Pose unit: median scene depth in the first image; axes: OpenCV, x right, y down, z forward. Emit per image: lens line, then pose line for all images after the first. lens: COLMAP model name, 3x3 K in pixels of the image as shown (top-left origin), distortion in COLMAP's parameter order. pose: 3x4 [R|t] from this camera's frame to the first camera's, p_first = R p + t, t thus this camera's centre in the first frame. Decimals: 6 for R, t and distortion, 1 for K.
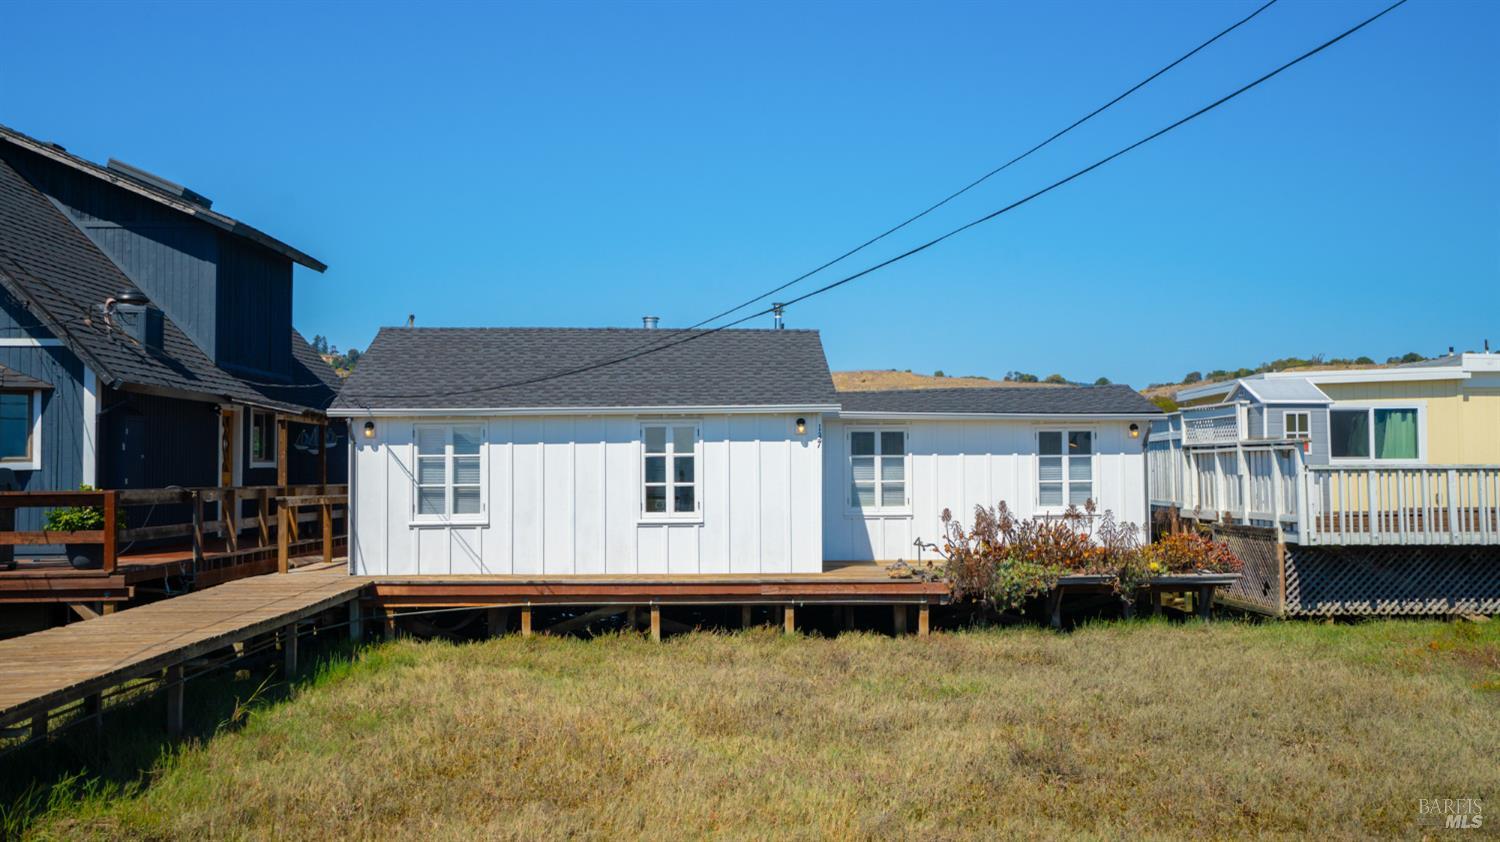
lens RADIAL K [[1396.9, 0, 750.0], [0, 1396.9, 421.0], [0, 0, 1]] dist [0.045053, 0.004378]
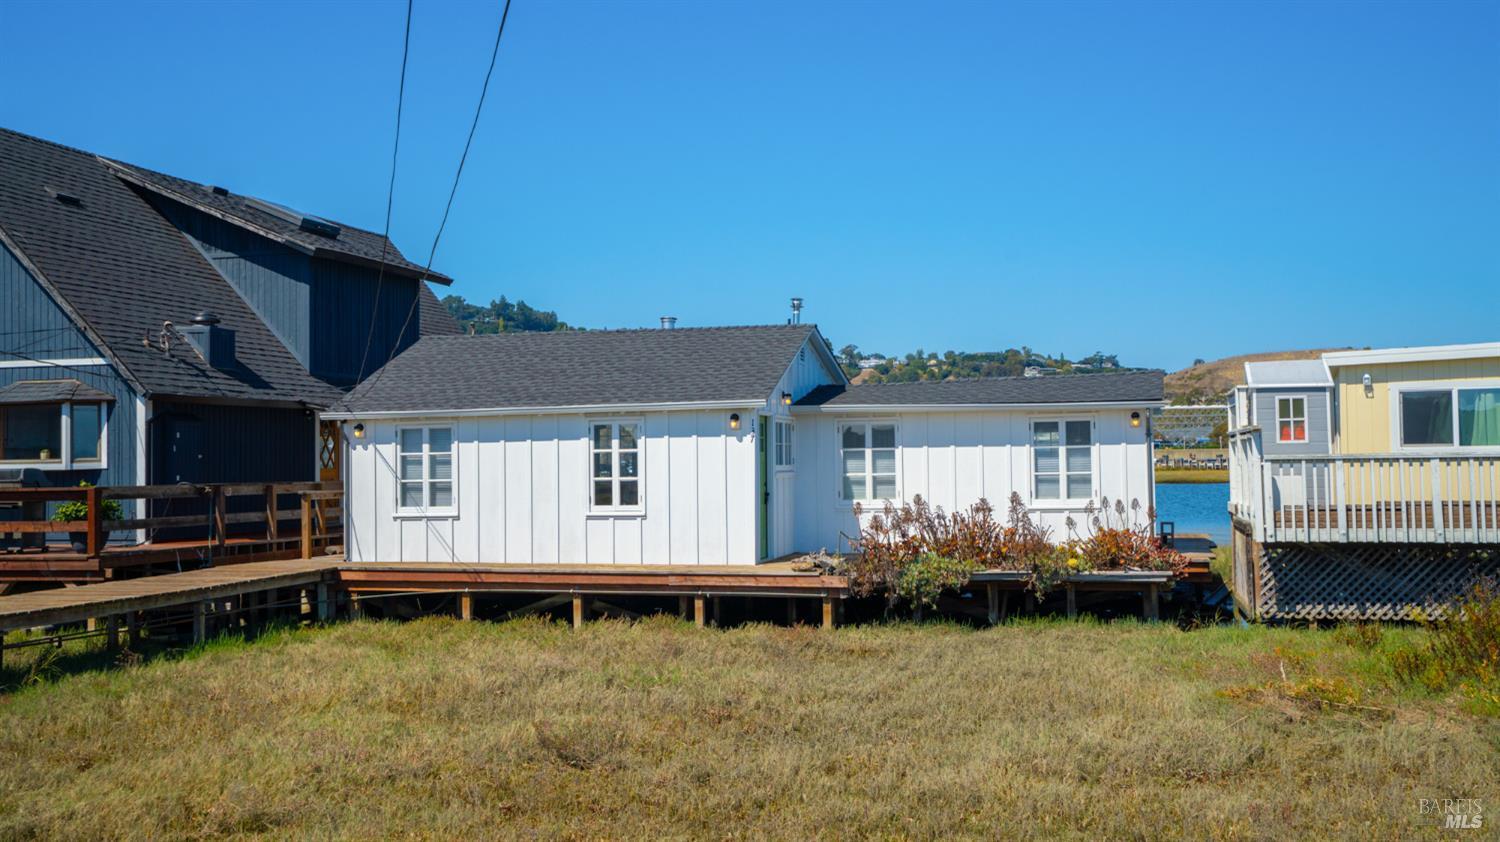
lens RADIAL K [[1411.2, 0, 756.4], [0, 1411.2, 417.7], [0, 0, 1]] dist [0.041557, 0.005836]
pose [[0.956876, -0.016695, -0.290018, 0.349349], [0.018175, 0.999832, 0.002410, -0.001248], [0.289929, -0.007578, 0.957018, 0.015522]]
